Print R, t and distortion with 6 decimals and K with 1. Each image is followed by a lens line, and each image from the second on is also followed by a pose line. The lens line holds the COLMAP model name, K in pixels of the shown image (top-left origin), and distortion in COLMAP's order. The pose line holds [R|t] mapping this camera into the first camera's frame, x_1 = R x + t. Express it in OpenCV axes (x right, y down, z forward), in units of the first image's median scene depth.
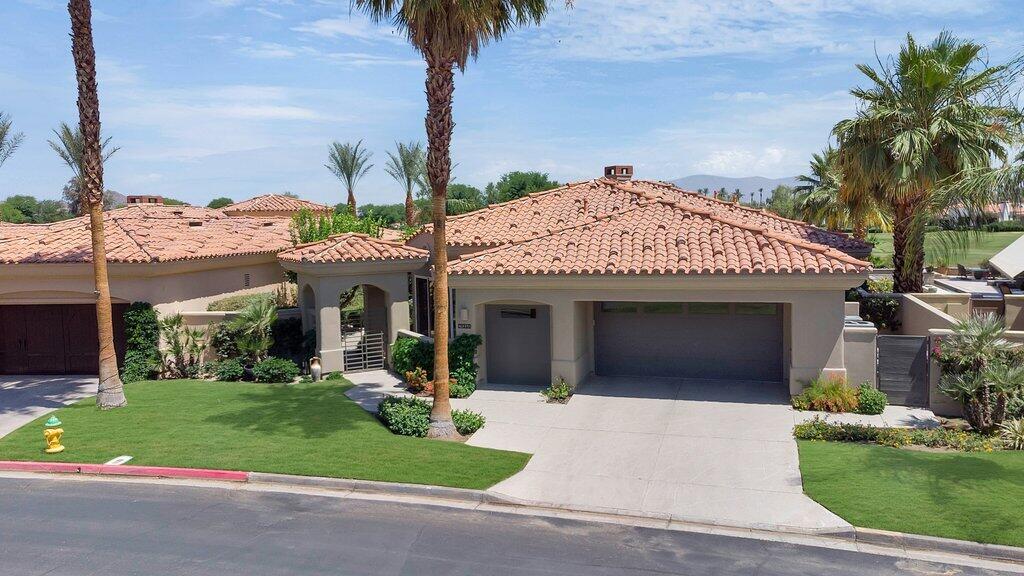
lens RADIAL K [[766.4, 0, 512.0], [0, 766.4, 288.0], [0, 0, 1]] dist [0.002366, 0.080018]
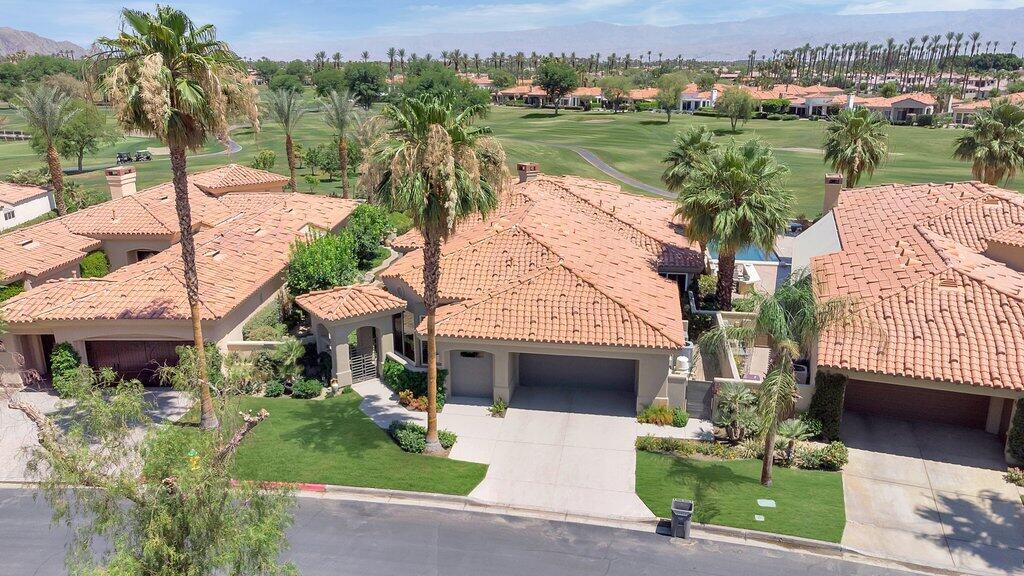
lens RADIAL K [[708.2, 0, 503.2], [0, 708.2, 292.9], [0, 0, 1]] dist [0.033558, 0.001006]
pose [[0.992652, -0.016405, 0.119884, -0.113705], [-0.006486, 0.982129, 0.188100, -0.417426], [-0.120827, -0.187495, 0.974806, -0.446350]]
